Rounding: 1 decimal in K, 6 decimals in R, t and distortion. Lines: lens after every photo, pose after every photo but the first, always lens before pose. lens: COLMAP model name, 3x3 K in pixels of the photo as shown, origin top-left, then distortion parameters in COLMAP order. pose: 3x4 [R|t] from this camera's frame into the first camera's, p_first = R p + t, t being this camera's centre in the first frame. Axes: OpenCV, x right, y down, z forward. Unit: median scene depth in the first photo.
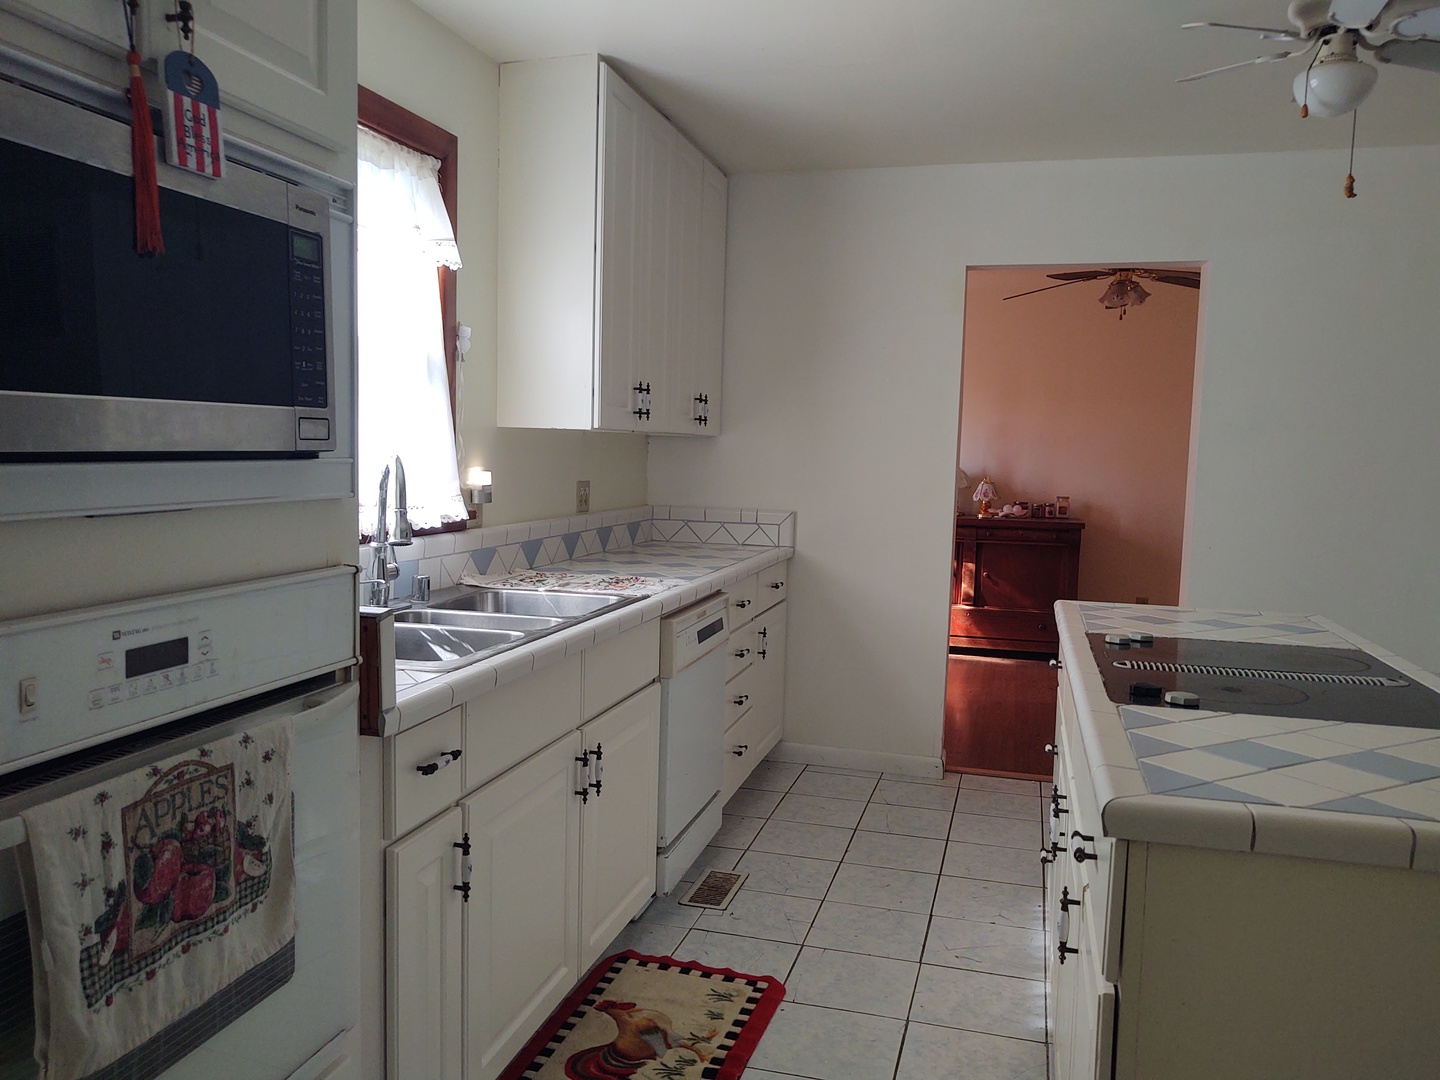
lens RADIAL K [[1082.3, 0, 724.4], [0, 1082.3, 543.0], [0, 0, 1]] dist [0.056890, -0.089257]
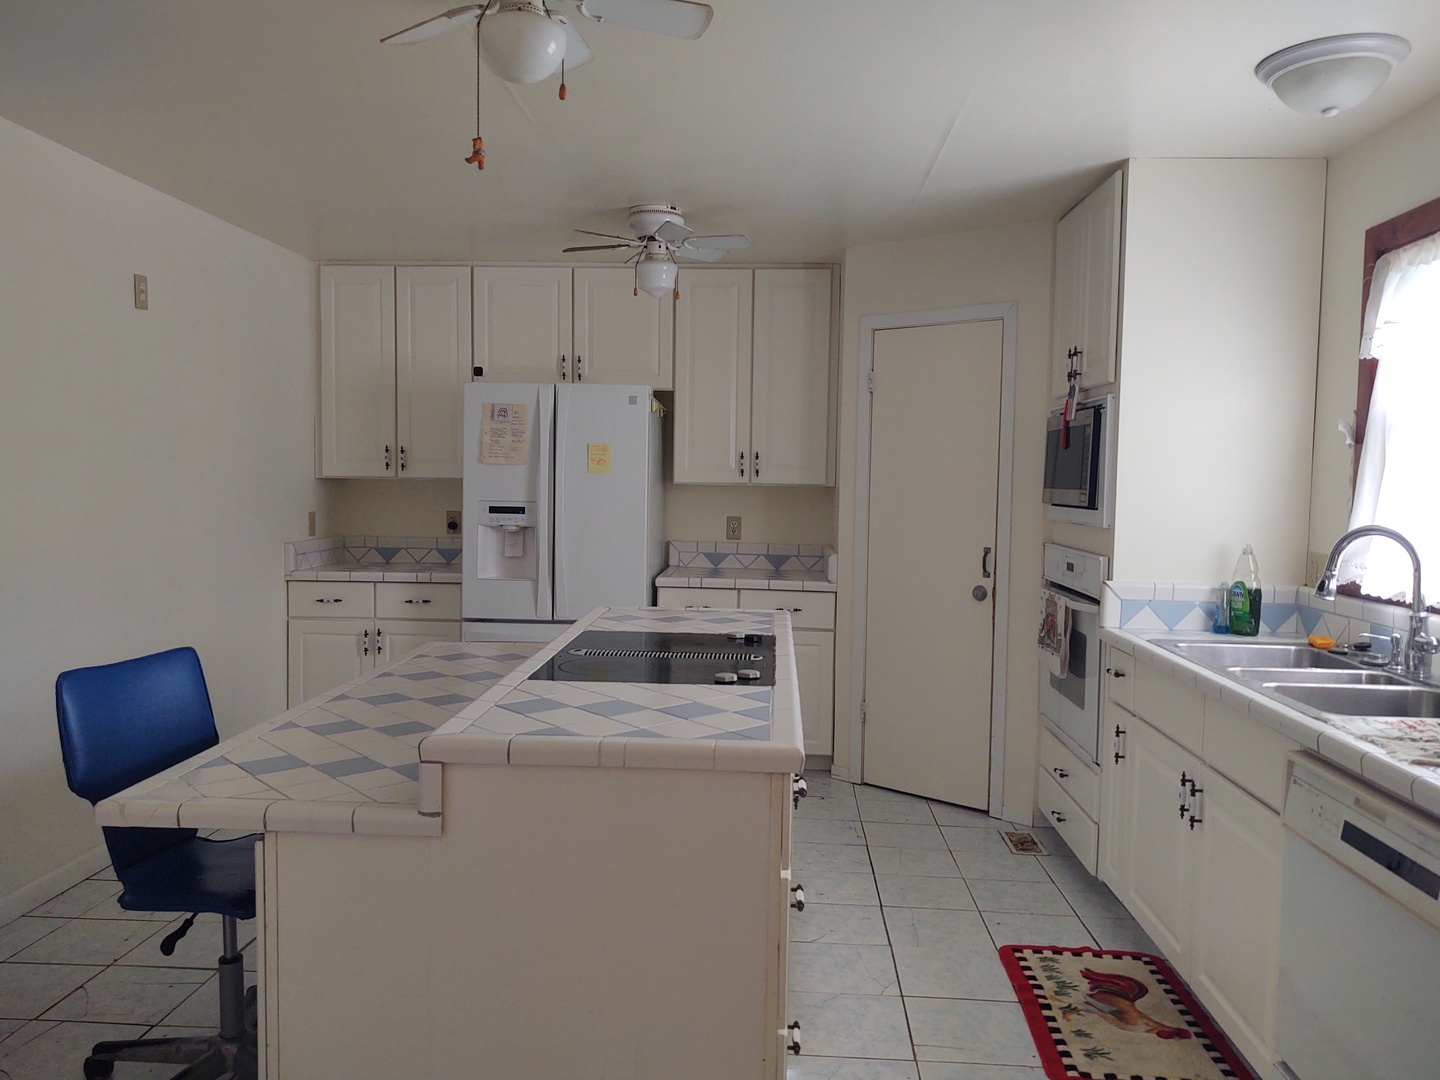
lens RADIAL K [[1082.3, 0, 724.4], [0, 1082.3, 543.0], [0, 0, 1]] dist [0.056890, -0.089257]
pose [[-0.974656, -0.028202, -0.221923, 0.570102], [-0.061137, 0.987837, 0.142972, -0.173902], [0.215192, 0.152916, -0.964525, 1.829340]]
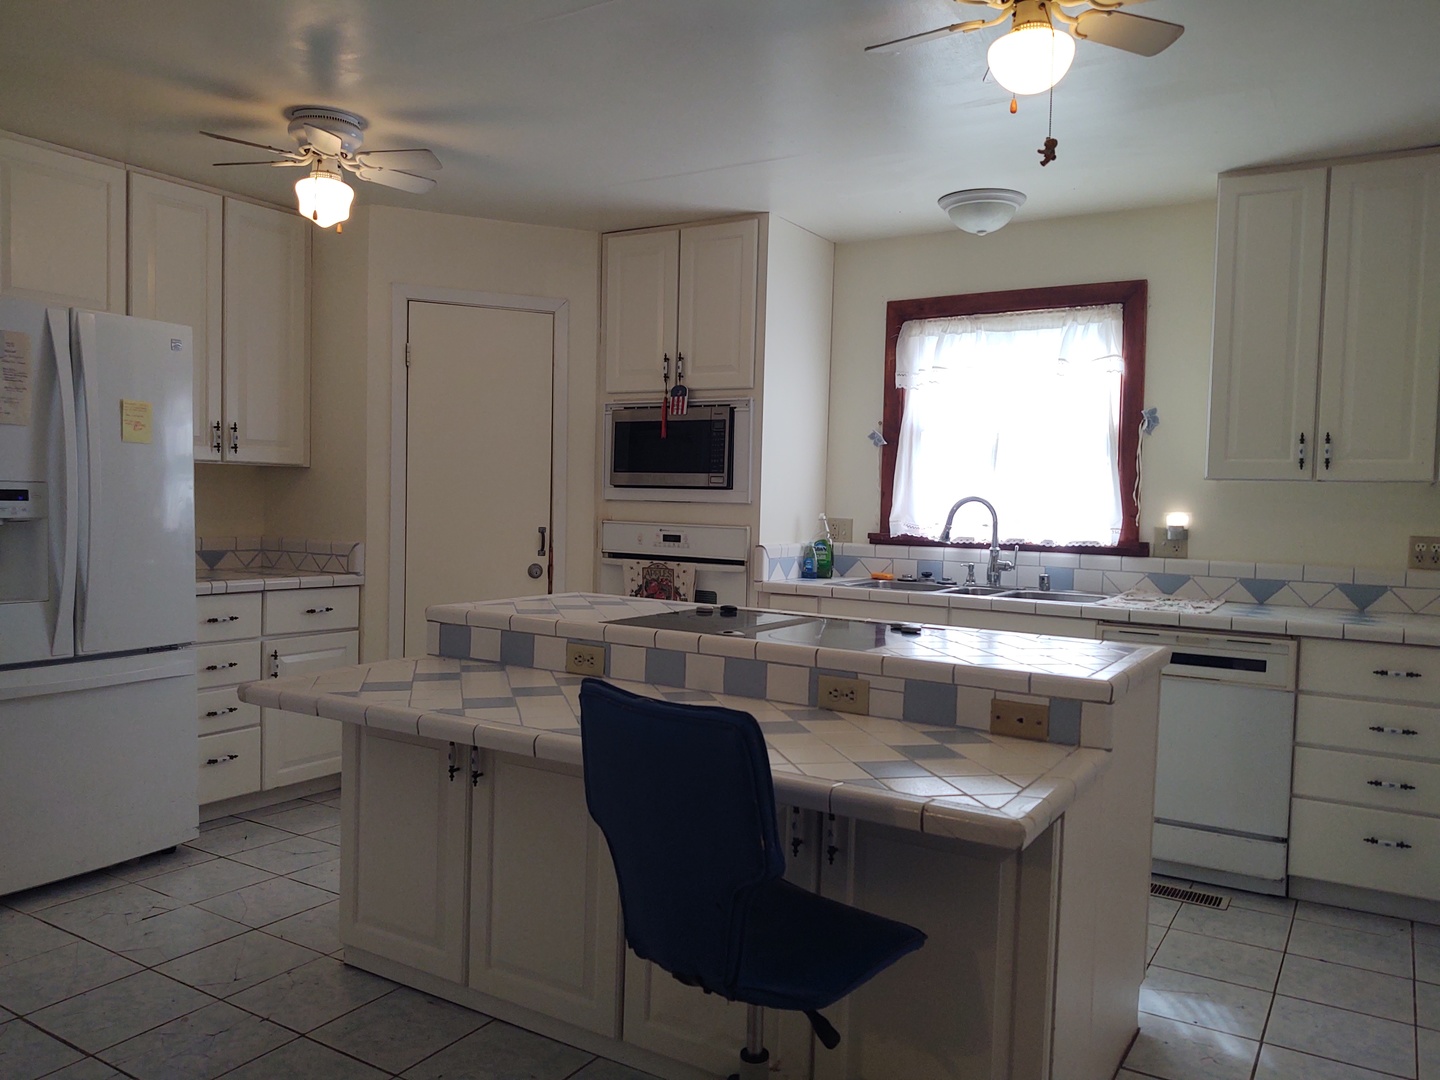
lens RADIAL K [[1082.3, 0, 724.4], [0, 1082.3, 543.0], [0, 0, 1]] dist [0.056890, -0.089257]
pose [[-0.270088, 0.010163, -0.962782, 1.469513], [-0.116648, 0.992233, 0.043197, -0.032052], [0.955743, 0.123974, -0.266805, 1.028247]]
